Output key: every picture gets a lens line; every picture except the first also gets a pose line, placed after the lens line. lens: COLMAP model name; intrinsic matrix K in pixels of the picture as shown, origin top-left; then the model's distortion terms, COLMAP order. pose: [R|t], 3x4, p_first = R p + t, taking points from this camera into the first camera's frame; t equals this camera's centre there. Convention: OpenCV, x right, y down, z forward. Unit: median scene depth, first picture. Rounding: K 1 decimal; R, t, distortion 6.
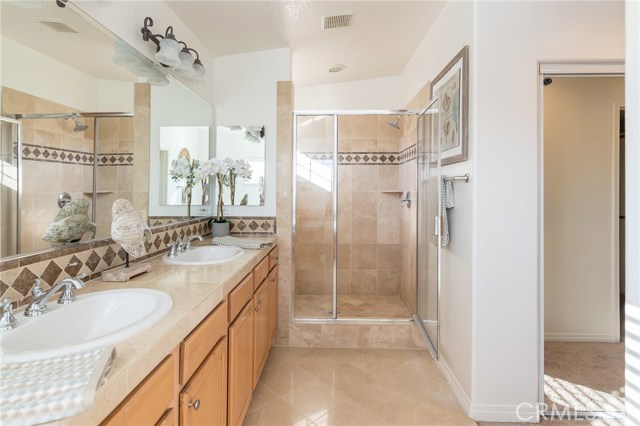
lens RADIAL K [[330.1, 0, 319.0], [0, 330.1, 185.6], [0, 0, 1]] dist [0.003053, -0.000105]
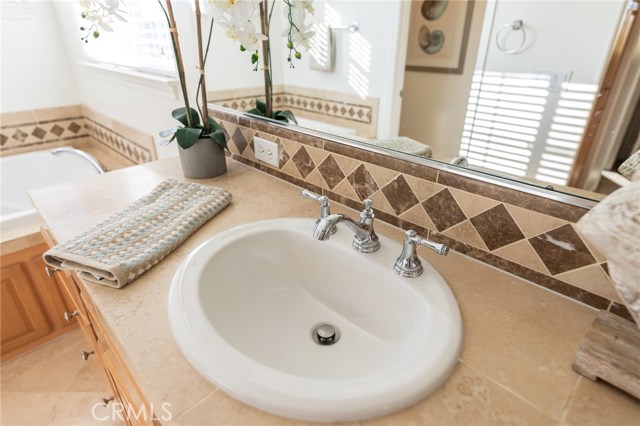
lens RADIAL K [[353.0, 0, 320.0], [0, 353.0, 213.0], [0, 0, 1]] dist [-0.002829, -0.000725]
pose [[-0.676913, 0.327594, -0.659144, -0.123118], [0.004454, 0.897306, 0.441387, 0.003905], [0.736050, 0.295845, -0.608857, 0.484892]]
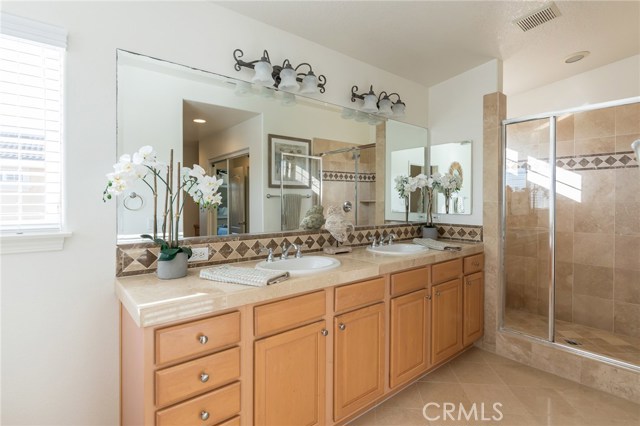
lens RADIAL K [[325.7, 0, 321.2], [0, 325.7, 197.2], [0, 0, 1]] dist [-0.003243, -0.001157]
pose [[0.665049, -0.004399, -0.746787, 0.300430], [0.007708, 0.999970, 0.000975, -0.001106], [0.746760, -0.006405, 0.665062, -0.066555]]
